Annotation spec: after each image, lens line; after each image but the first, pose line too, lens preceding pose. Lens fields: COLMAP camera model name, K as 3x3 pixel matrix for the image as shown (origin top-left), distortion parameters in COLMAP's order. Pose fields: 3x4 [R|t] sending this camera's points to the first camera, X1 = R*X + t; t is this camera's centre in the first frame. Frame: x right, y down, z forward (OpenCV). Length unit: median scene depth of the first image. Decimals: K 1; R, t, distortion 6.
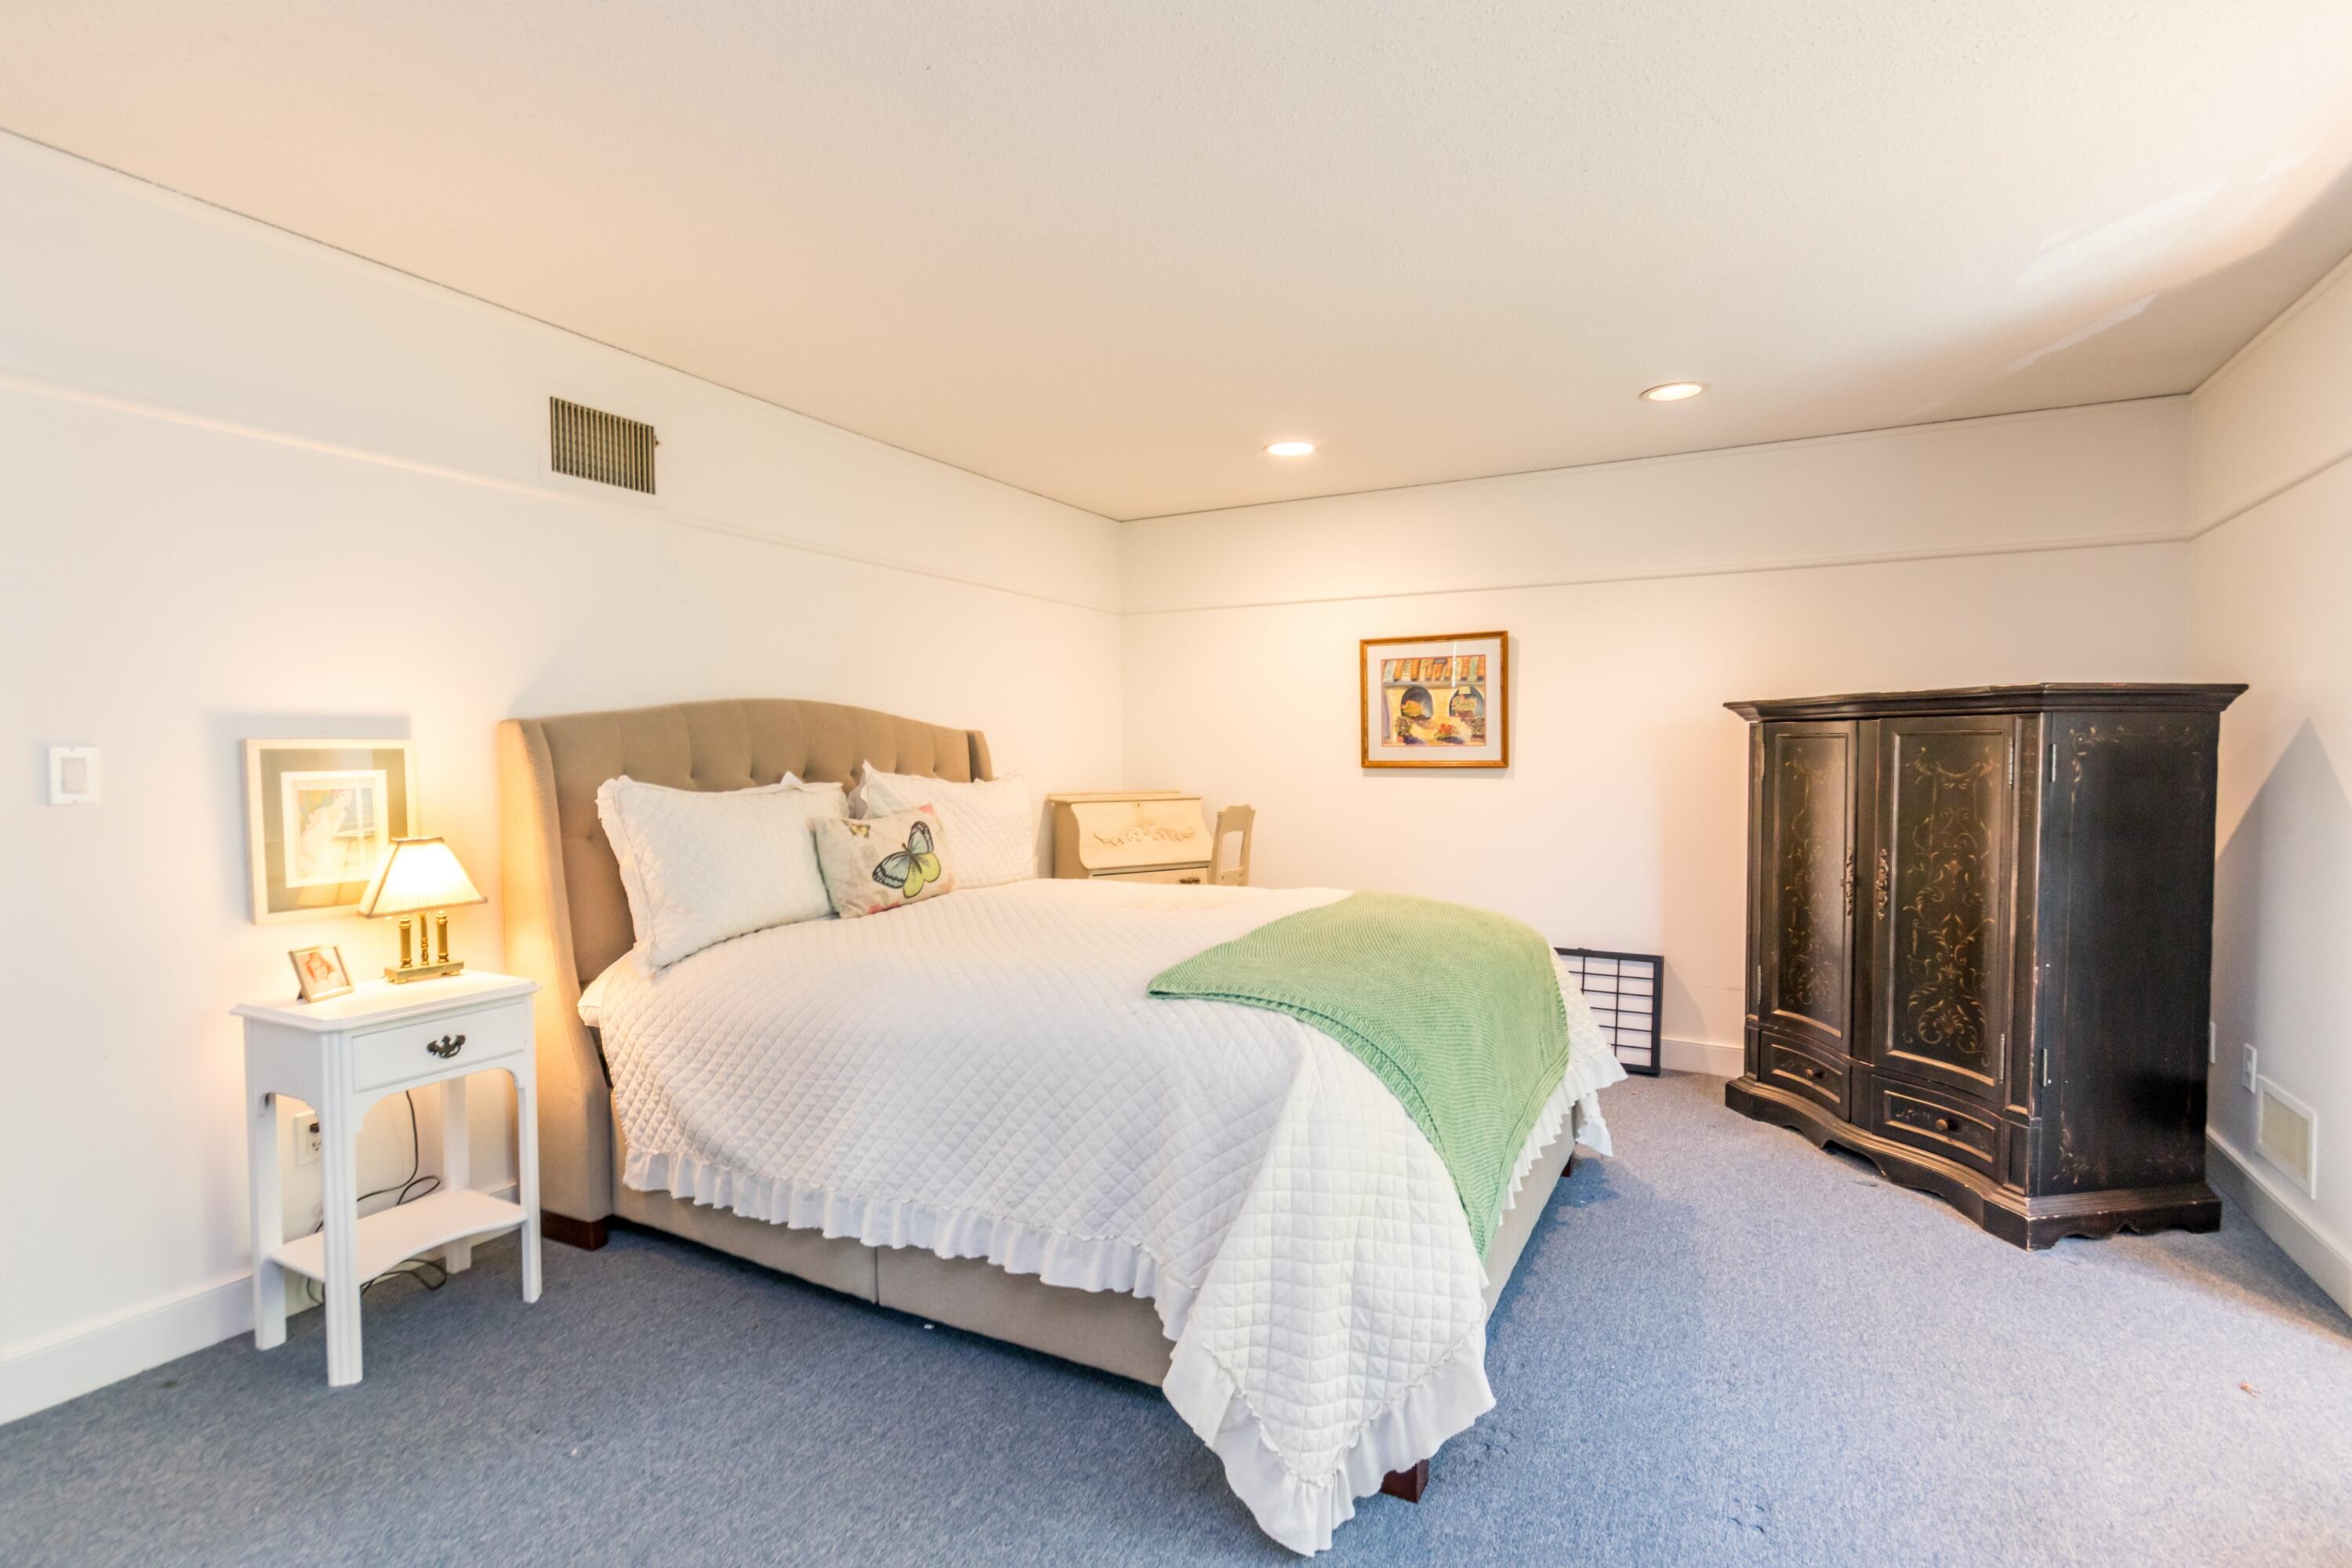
lens RADIAL K [[1080.9, 0, 1176.0], [0, 1080.9, 784.0], [0, 0, 1]] dist [-0.002002, 0.000097]
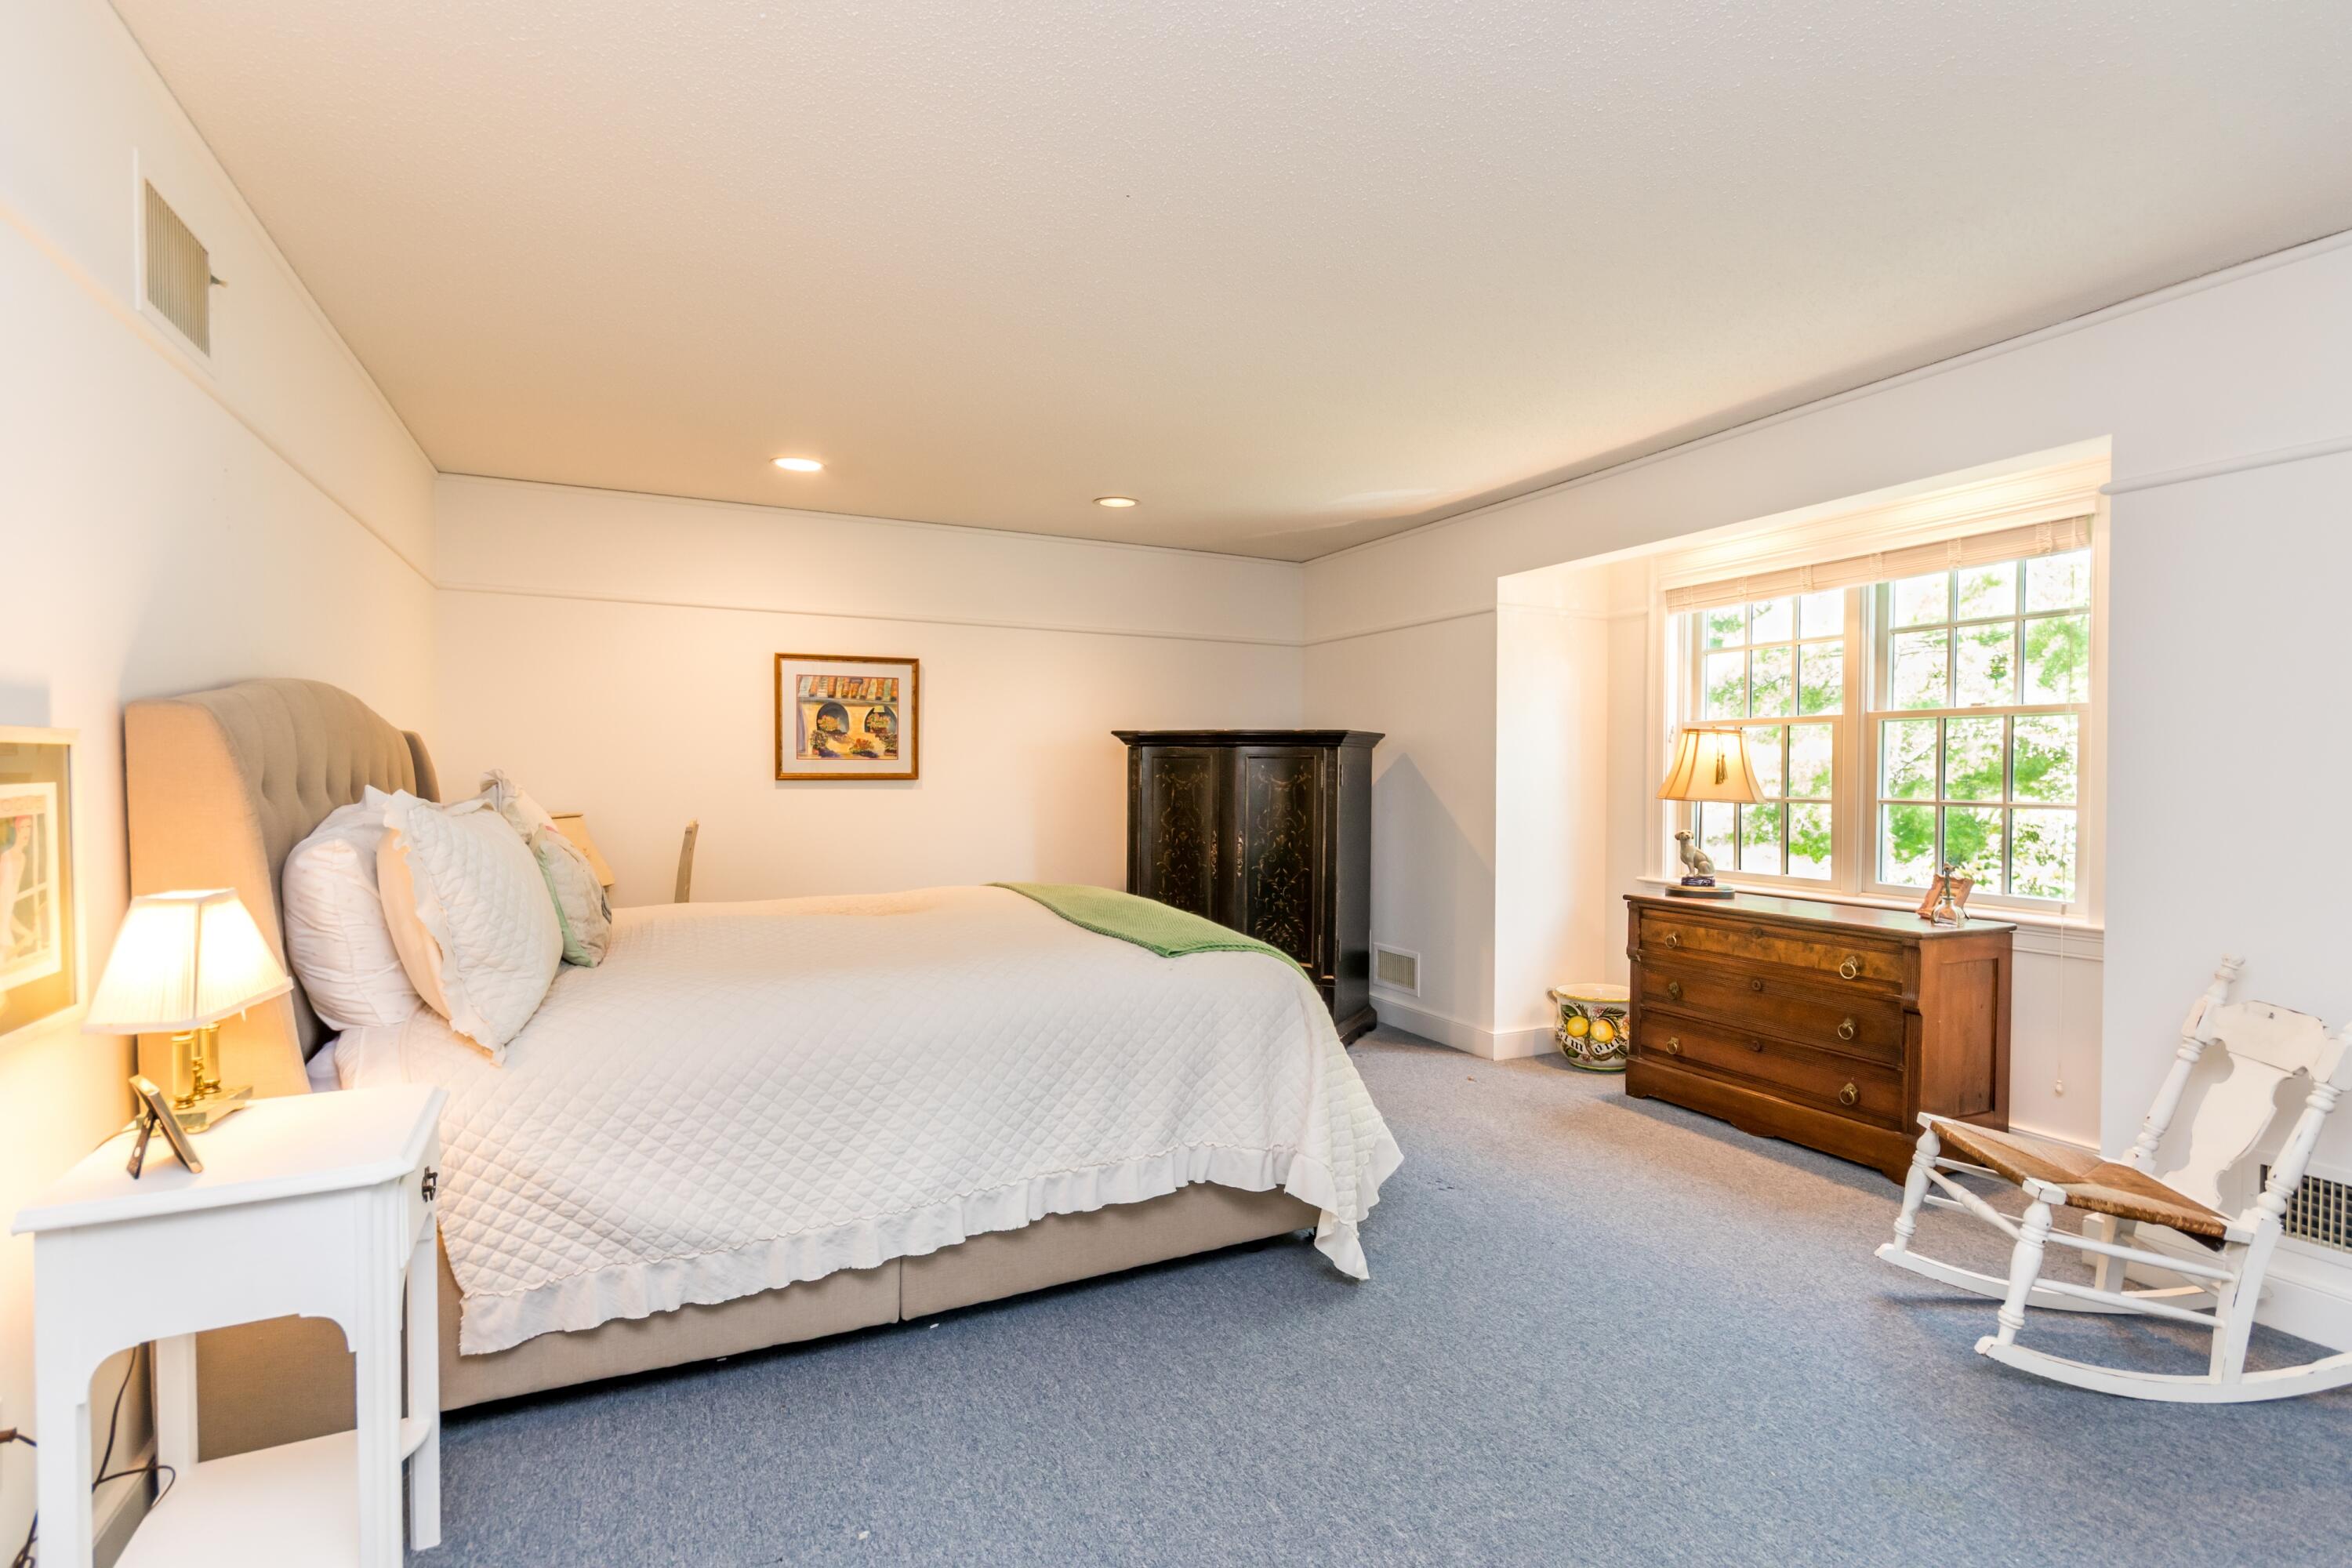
lens RADIAL K [[1108.5, 0, 1181.3], [0, 1108.5, 798.0], [0, 0, 1]] dist [-0.001948, 0.000200]
pose [[0.579663, -0.015041, 0.814718, -0.479092], [0.015532, 0.999852, 0.007409, -0.000094], [-0.814709, 0.008359, 0.579810, 0.100853]]
